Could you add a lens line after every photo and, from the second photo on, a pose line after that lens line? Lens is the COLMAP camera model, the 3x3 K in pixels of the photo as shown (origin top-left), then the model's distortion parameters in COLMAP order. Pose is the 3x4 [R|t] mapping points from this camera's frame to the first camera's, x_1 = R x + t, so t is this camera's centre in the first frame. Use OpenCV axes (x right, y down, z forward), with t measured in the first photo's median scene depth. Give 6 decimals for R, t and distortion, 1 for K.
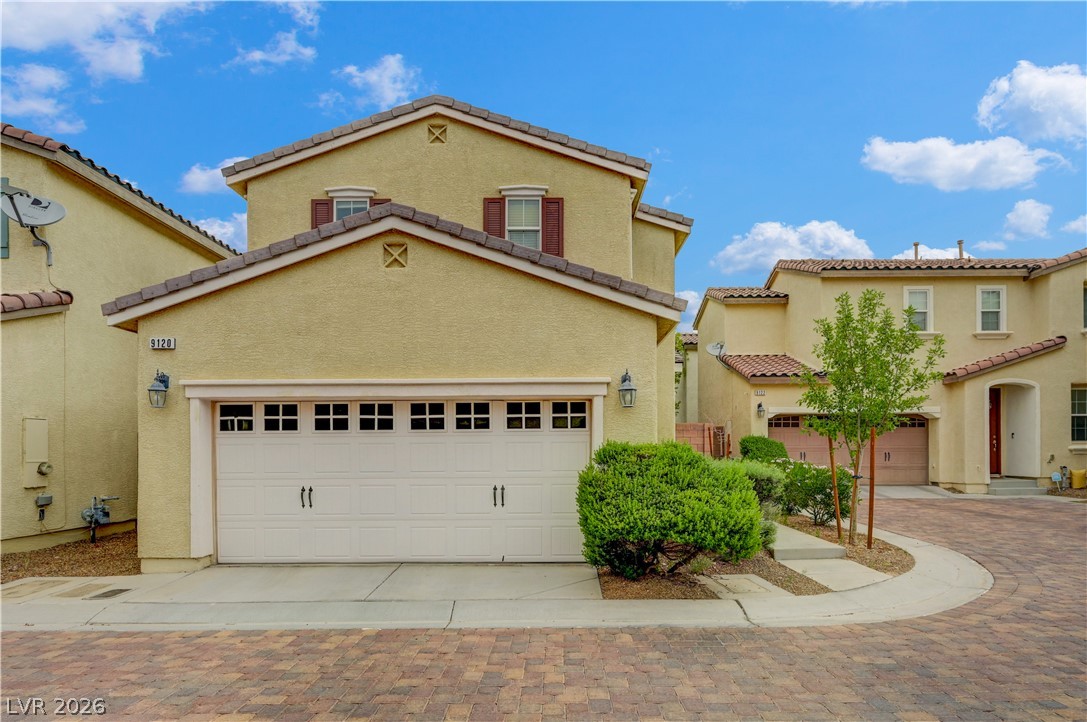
lens RADIAL K [[601.2, 0, 548.9], [0, 601.2, 390.6], [0, 0, 1]] dist [0.002672, -0.002049]
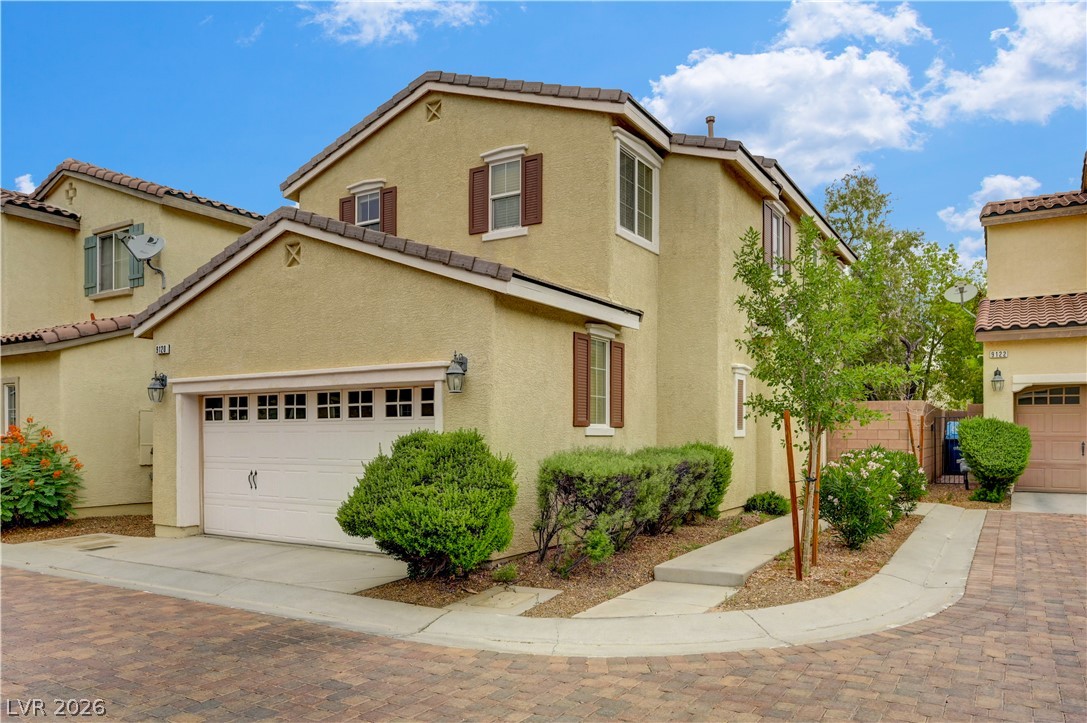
lens RADIAL K [[710.5, 0, 543.8], [0, 710.5, 361.1], [0, 0, 1]] dist [0.000845, 0.000162]
pose [[0.871094, -0.045722, -0.488984, 0.718151], [0.044317, 0.998913, -0.014456, 0.001024], [0.489113, -0.009078, 0.872173, 0.117609]]
